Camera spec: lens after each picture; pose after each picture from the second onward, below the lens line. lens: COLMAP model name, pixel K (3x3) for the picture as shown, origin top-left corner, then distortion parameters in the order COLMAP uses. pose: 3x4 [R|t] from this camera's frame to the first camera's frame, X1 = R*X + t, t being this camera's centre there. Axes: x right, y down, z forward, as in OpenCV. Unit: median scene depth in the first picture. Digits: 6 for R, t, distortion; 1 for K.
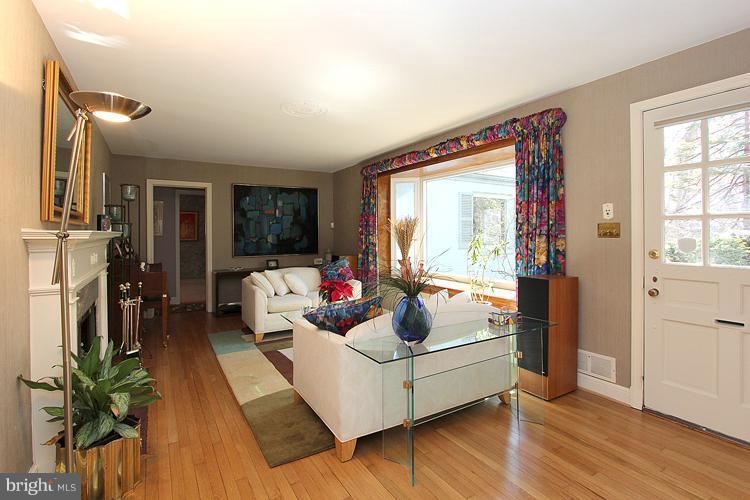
lens RADIAL K [[362.4, 0, 380.2], [0, 362.4, 246.6], [0, 0, 1]] dist [-0.001356, -0.000086]
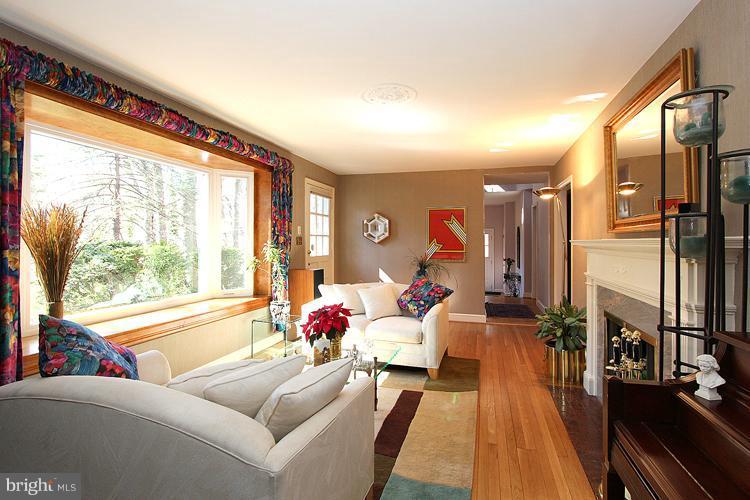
lens RADIAL K [[362.4, 0, 380.2], [0, 362.4, 246.6], [0, 0, 1]] dist [-0.001356, -0.000086]
pose [[-0.666370, -0.008416, 0.745574, -0.831151], [0.037477, 0.998294, 0.044764, -0.066755], [-0.744679, 0.057772, -0.664918, 1.588199]]
